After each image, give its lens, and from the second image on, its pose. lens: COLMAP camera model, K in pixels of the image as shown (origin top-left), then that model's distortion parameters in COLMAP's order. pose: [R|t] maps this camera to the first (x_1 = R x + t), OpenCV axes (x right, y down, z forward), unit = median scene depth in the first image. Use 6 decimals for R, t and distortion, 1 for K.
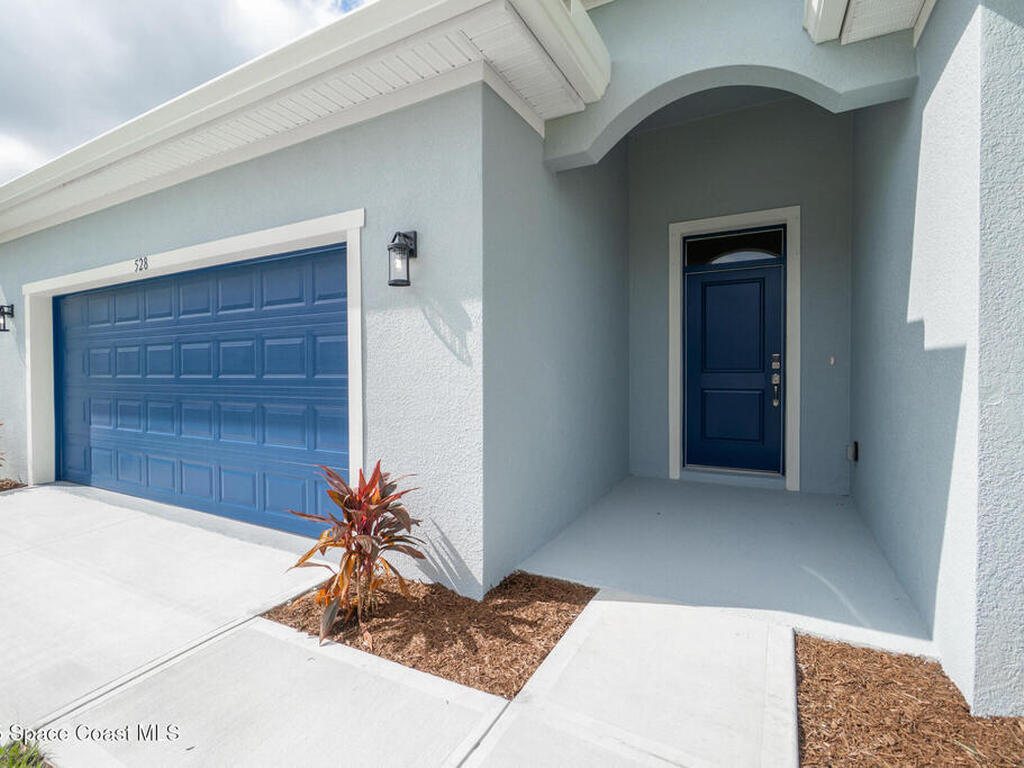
lens RADIAL K [[492.7, 0, 504.3], [0, 492.7, 378.6], [0, 0, 1]] dist [-0.003725, 0.000945]
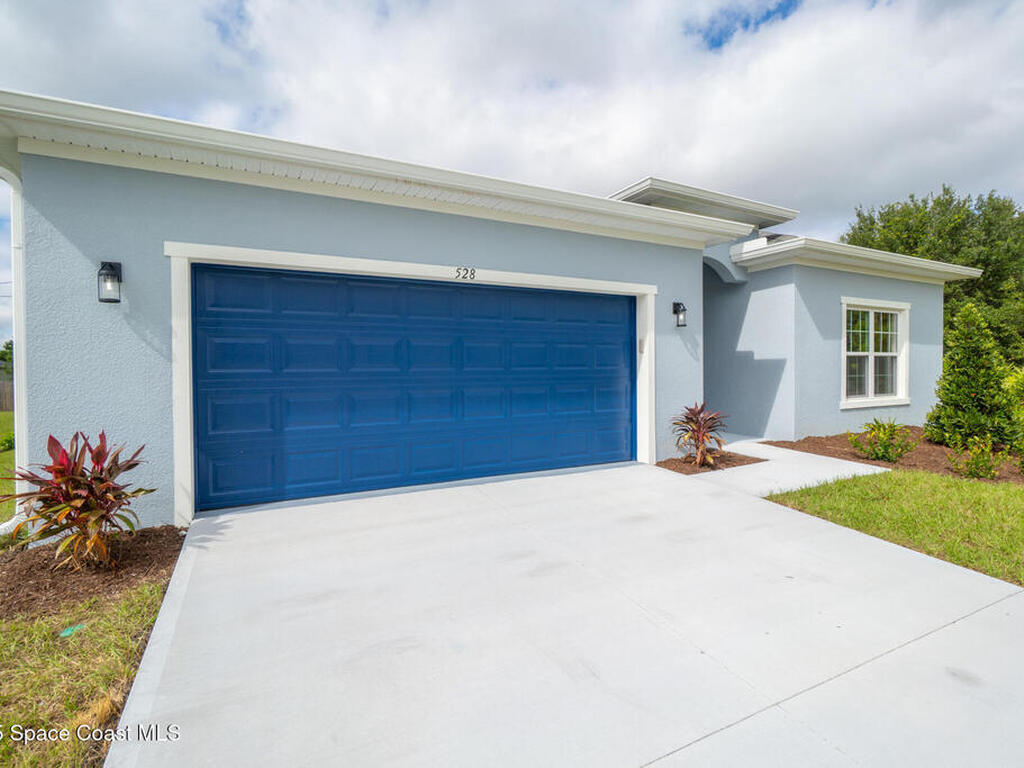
lens RADIAL K [[492.7, 0, 509.3], [0, 492.7, 381.3], [0, 0, 1]] dist [-0.003725, 0.000945]
pose [[0.561591, -0.013005, 0.827313, -2.453541], [0.024183, 0.999707, -0.000701, 0.044707], [-0.827061, 0.020400, 0.561741, 0.373556]]
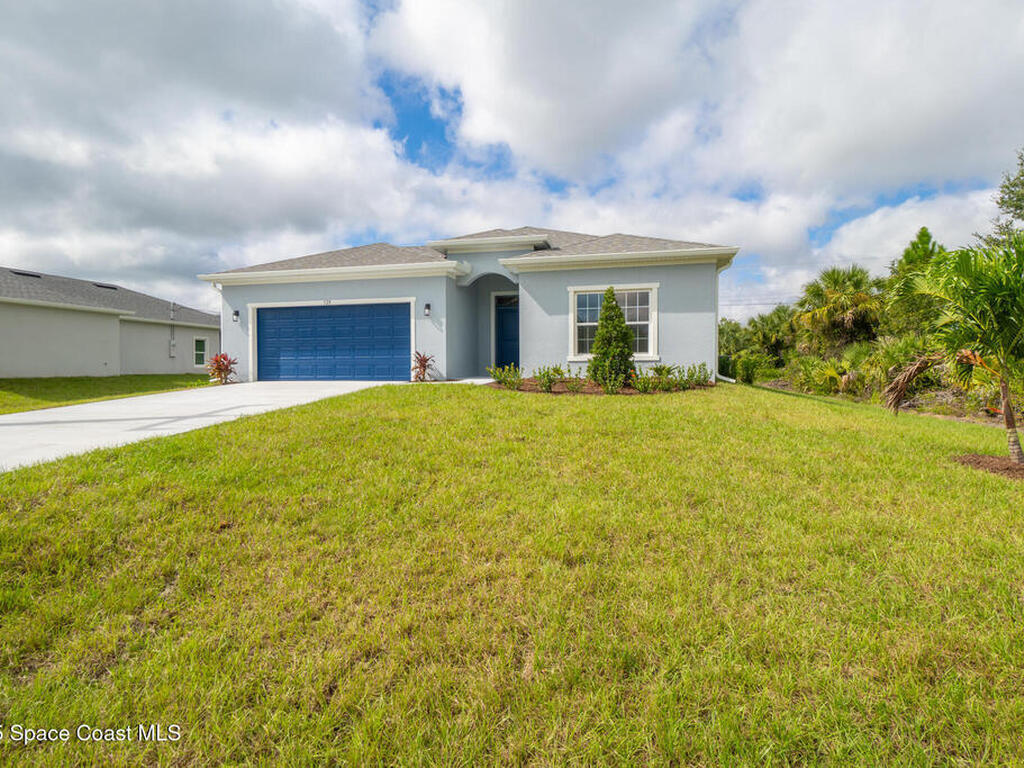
lens RADIAL K [[567.3, 0, 511.6], [0, 567.3, 379.0], [0, 0, 1]] dist [-0.006190, -0.002004]
pose [[0.961772, -0.002008, 0.273844, -0.882039], [0.003348, 0.999985, -0.004427, 0.424305], [-0.273831, 0.005175, 0.961764, -4.229134]]
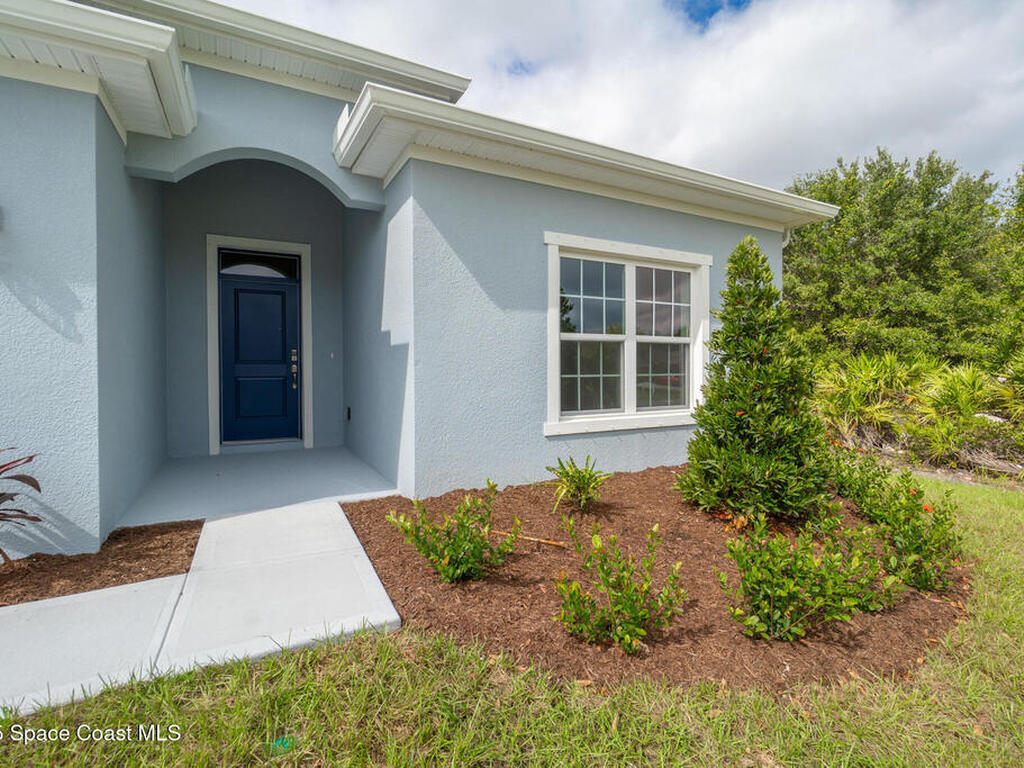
lens RADIAL K [[492.7, 0, 502.6], [0, 492.7, 377.5], [0, 0, 1]] dist [-0.003725, 0.000945]
pose [[0.553232, -0.007494, 0.832993, -0.431328], [0.017279, 0.999848, -0.002481, 0.064940], [-0.832848, 0.015766, 0.553278, -0.368619]]
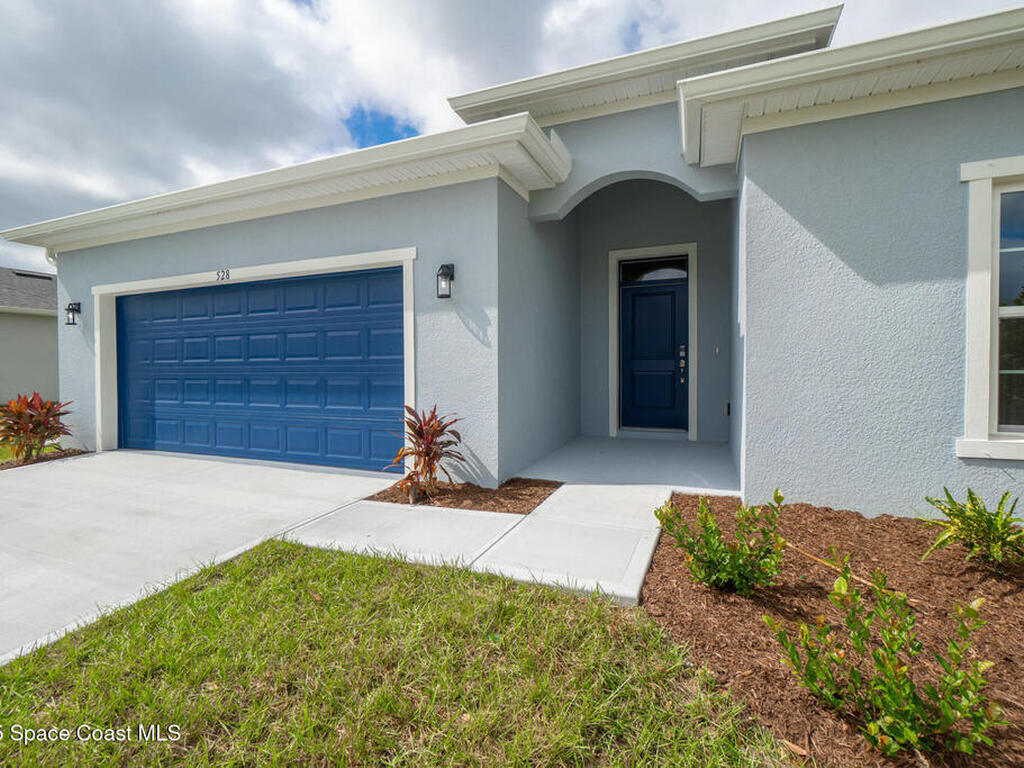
lens RADIAL K [[492.7, 0, 503.7], [0, 492.7, 379.1], [0, 0, 1]] dist [-0.003725, 0.000945]
pose [[0.994494, -0.002117, 0.104775, -0.181067], [0.001945, 0.999997, 0.001744, 0.071599], [-0.104779, -0.001531, 0.994494, -0.598889]]
